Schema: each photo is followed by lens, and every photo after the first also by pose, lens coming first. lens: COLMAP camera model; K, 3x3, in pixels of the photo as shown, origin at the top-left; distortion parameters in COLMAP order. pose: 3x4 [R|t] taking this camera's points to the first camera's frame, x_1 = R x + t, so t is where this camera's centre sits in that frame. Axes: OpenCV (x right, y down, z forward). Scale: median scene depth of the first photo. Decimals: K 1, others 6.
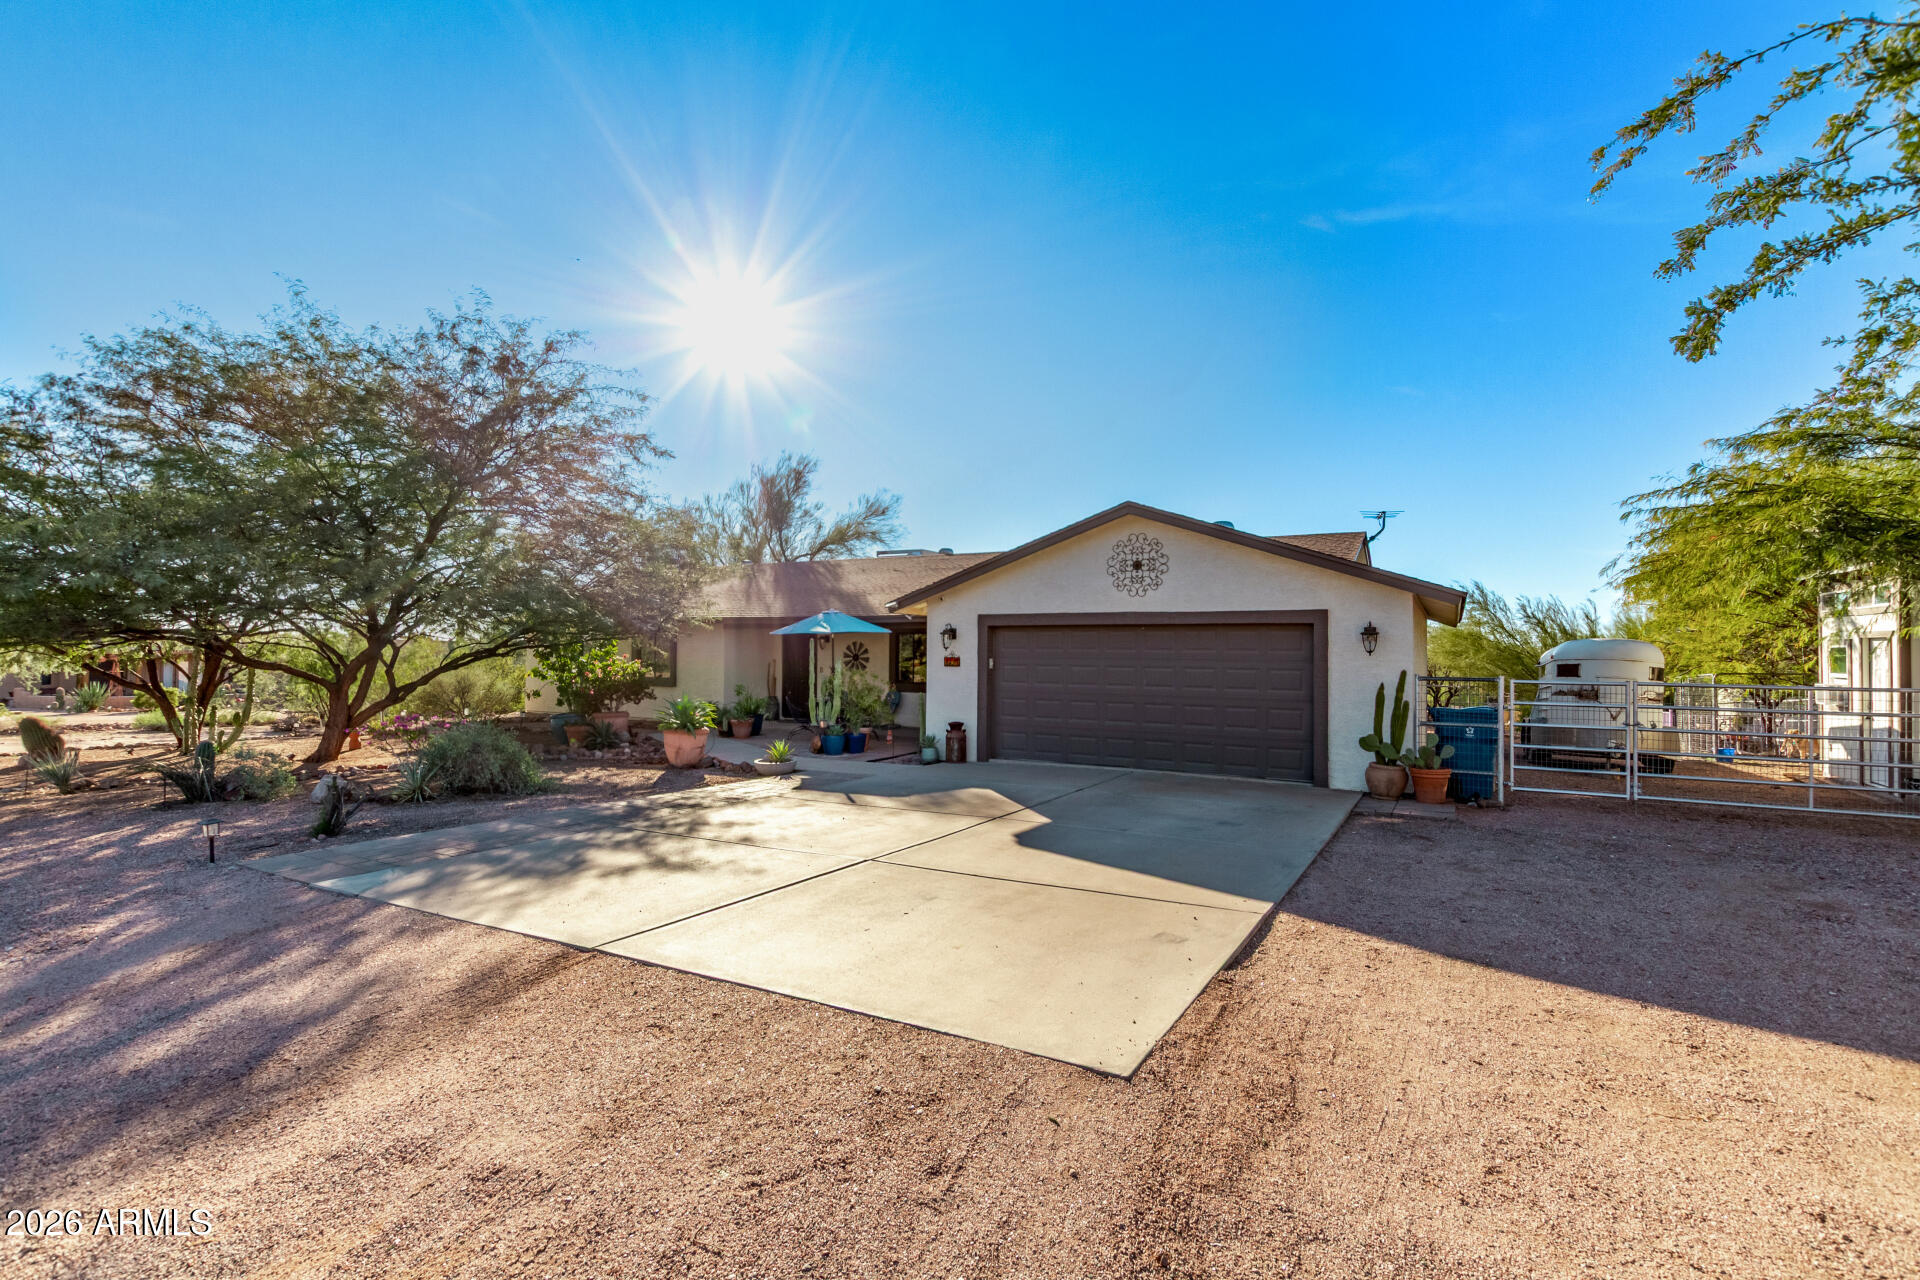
lens RADIAL K [[877.5, 0, 956.3], [0, 877.5, 645.9], [0, 0, 1]] dist [0.002803, 0.000555]
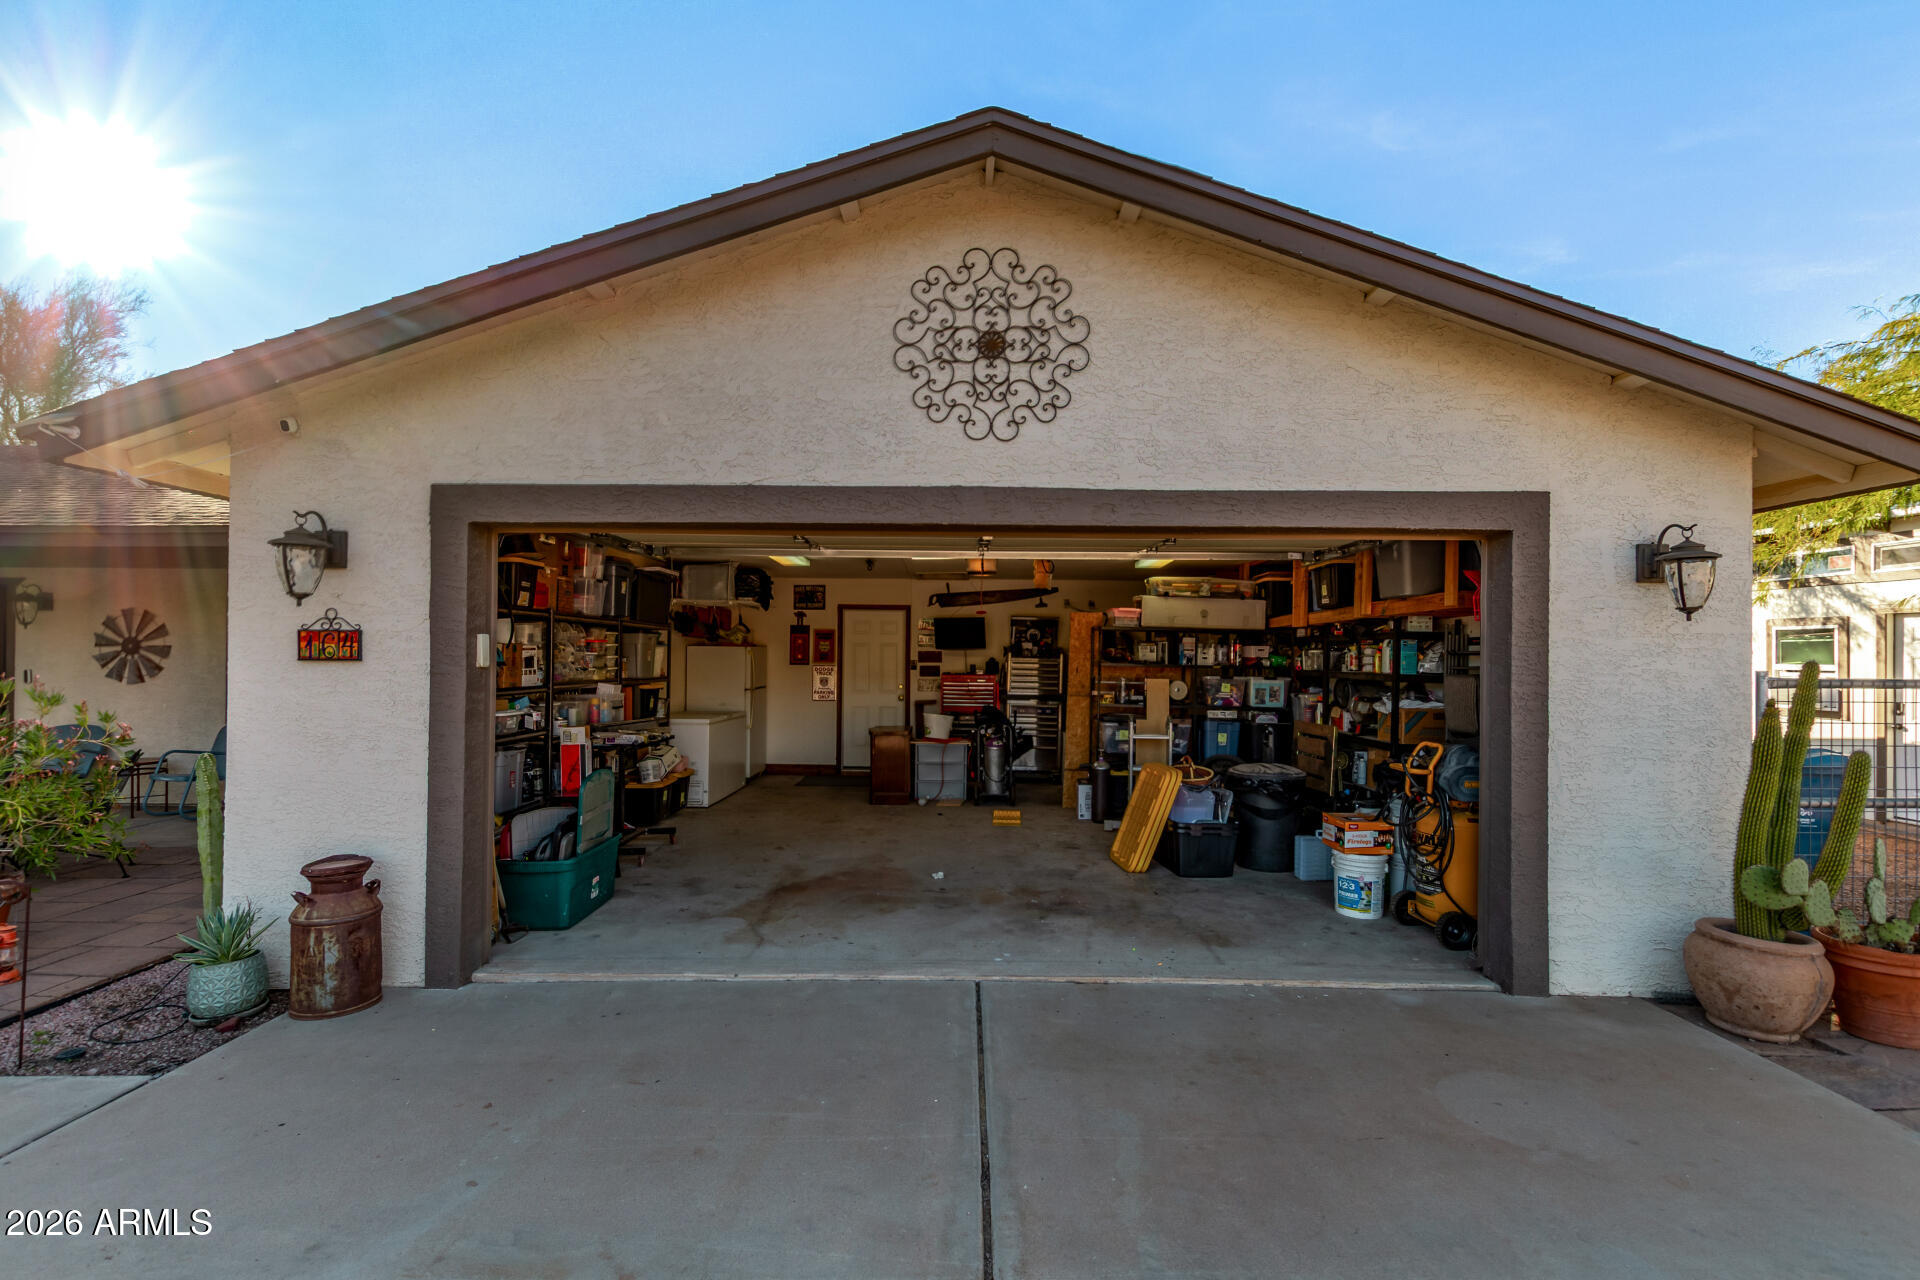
lens RADIAL K [[877.5, 0, 958.5], [0, 877.5, 647.6], [0, 0, 1]] dist [0.002803, 0.000555]
pose [[0.869848, 0.005045, 0.493294, 0.034682], [-0.005306, 0.999986, -0.000870, 0.019180], [-0.493291, -0.001860, 0.869862, 0.688628]]
